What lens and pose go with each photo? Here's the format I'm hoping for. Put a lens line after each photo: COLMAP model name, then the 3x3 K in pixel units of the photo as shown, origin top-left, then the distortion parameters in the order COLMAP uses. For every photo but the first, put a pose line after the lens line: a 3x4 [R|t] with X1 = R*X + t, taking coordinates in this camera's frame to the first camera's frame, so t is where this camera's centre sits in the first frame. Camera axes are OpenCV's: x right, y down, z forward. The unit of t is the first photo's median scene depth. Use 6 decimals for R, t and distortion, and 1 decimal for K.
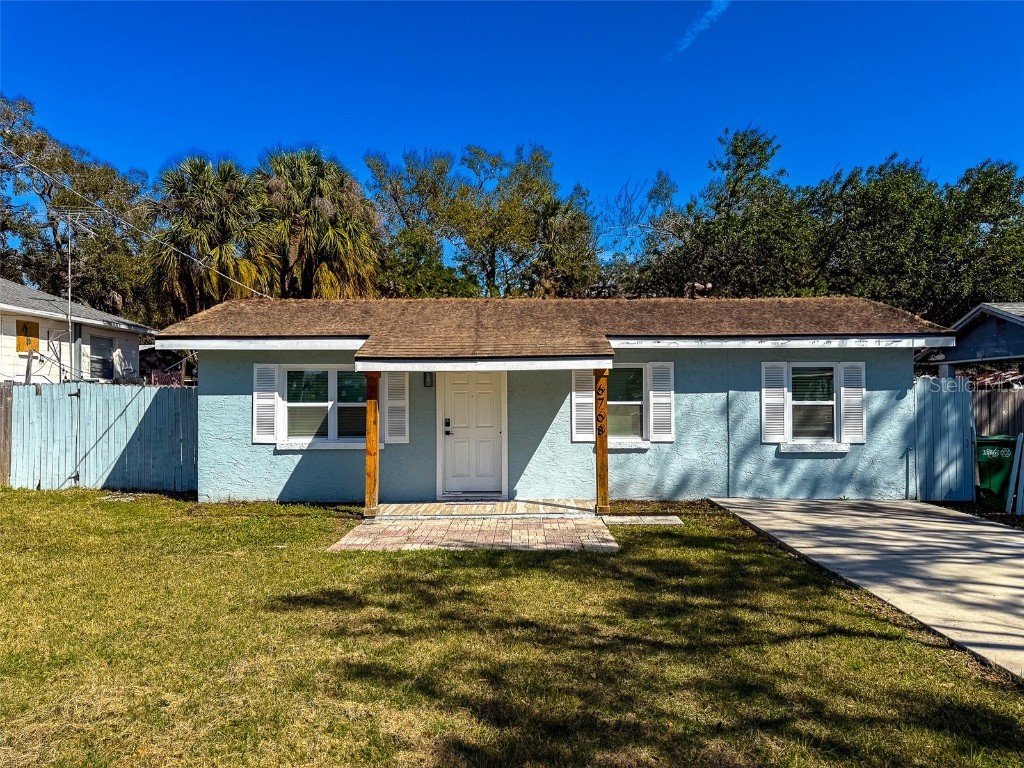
lens RADIAL K [[716.2, 0, 511.2], [0, 716.2, 386.7], [0, 0, 1]] dist [0.007179, 0.001252]
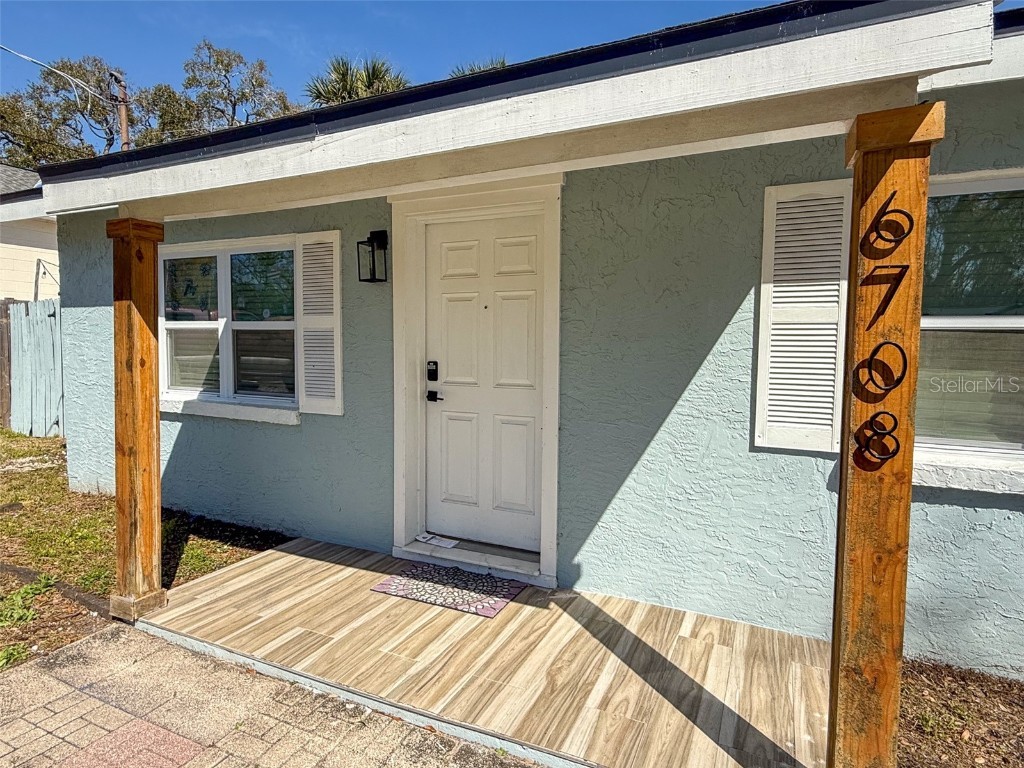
lens RADIAL K [[572.2, 0, 511.8], [0, 572.2, 382.6], [0, 0, 1]] dist [0.000441, -0.000345]
pose [[0.918044, 0.044520, -0.393971, 0.083904], [-0.011670, 0.996279, 0.085389, 0.028395], [0.396307, -0.073793, 0.915148, 0.721312]]
